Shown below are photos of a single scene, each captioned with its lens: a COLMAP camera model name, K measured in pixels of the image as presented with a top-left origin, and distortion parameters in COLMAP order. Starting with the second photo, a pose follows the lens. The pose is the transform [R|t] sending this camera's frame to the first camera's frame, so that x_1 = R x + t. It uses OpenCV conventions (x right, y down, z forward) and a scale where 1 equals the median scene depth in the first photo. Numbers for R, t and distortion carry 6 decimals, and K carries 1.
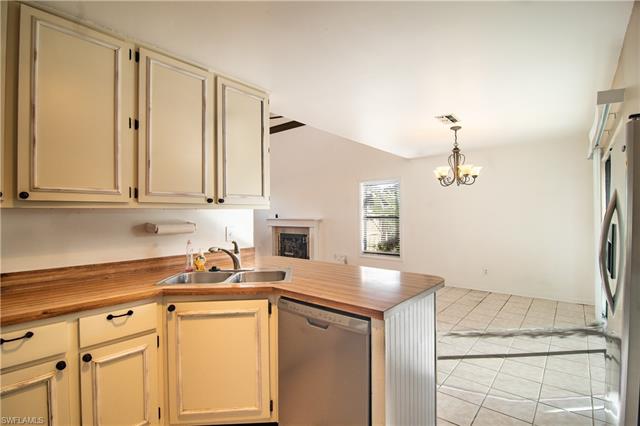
lens RADIAL K [[307.2, 0, 323.5], [0, 307.2, 212.8], [0, 0, 1]] dist [-0.007531, -0.009801]
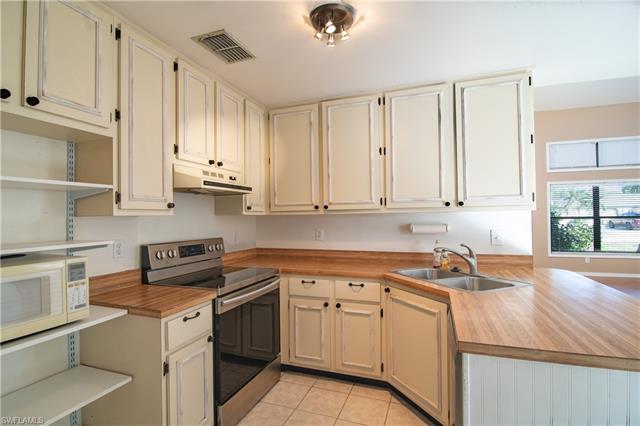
lens RADIAL K [[307.2, 0, 321.7], [0, 307.2, 214.1], [0, 0, 1]] dist [-0.007531, -0.009801]
pose [[0.338923, -0.007214, -0.940786, 0.567231], [0.012420, 0.999918, -0.003193, -0.008341], [0.940732, -0.010602, 0.338985, 0.270698]]
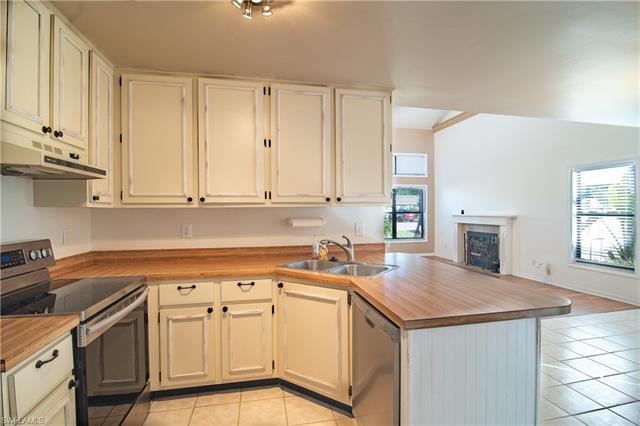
lens RADIAL K [[307.2, 0, 324.3], [0, 307.2, 214.5], [0, 0, 1]] dist [-0.007531, -0.009801]
pose [[0.784899, 0.009997, -0.619543, 0.390624], [0.002785, 0.999803, 0.019662, -0.007832], [0.619617, -0.017158, 0.784717, 0.102921]]
